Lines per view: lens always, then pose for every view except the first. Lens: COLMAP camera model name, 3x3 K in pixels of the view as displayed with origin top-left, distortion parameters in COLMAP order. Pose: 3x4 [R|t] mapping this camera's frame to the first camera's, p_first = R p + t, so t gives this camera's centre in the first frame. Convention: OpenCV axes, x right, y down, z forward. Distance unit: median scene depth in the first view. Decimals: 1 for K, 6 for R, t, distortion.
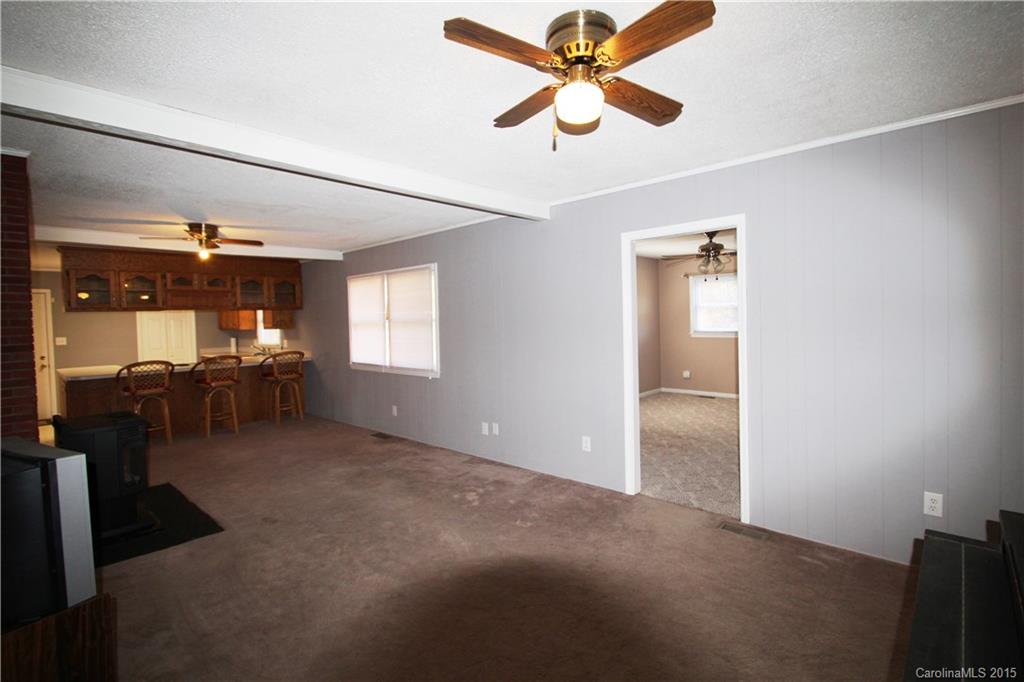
lens RADIAL K [[473.4, 0, 538.6], [0, 473.4, 328.7], [0, 0, 1]] dist [0.001660, -0.011443]
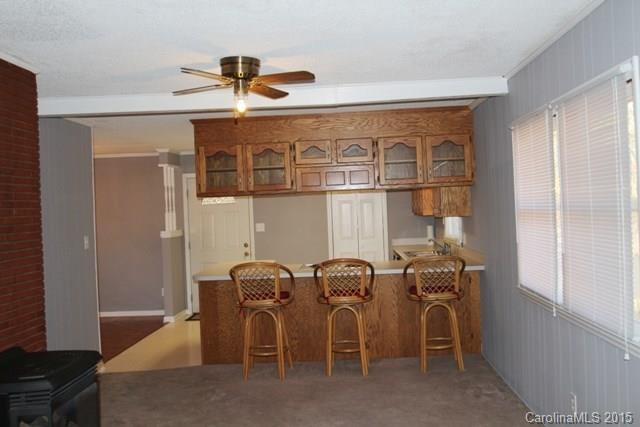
lens RADIAL K [[621.3, 0, 340.8], [0, 621.3, 210.6], [0, 0, 1]] dist [-0.083578, 0.026191]
pose [[0.636154, 0.003206, -0.771556, 0.009217], [0.004443, 0.999960, 0.007818, -0.017324], [0.771550, -0.008401, 0.636114, 0.425146]]
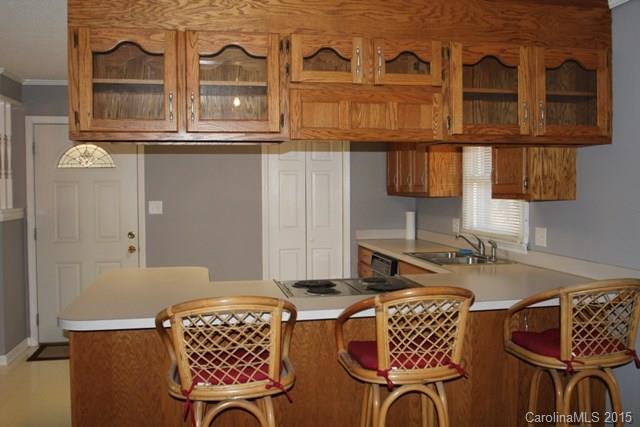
lens RADIAL K [[621.3, 0, 340.8], [0, 621.3, 210.6], [0, 0, 1]] dist [-0.083578, 0.026191]
pose [[0.802258, 0.044863, -0.595290, -0.465518], [-0.030538, 0.998951, 0.034129, -0.002550], [0.596196, -0.009201, 0.802786, 0.633719]]
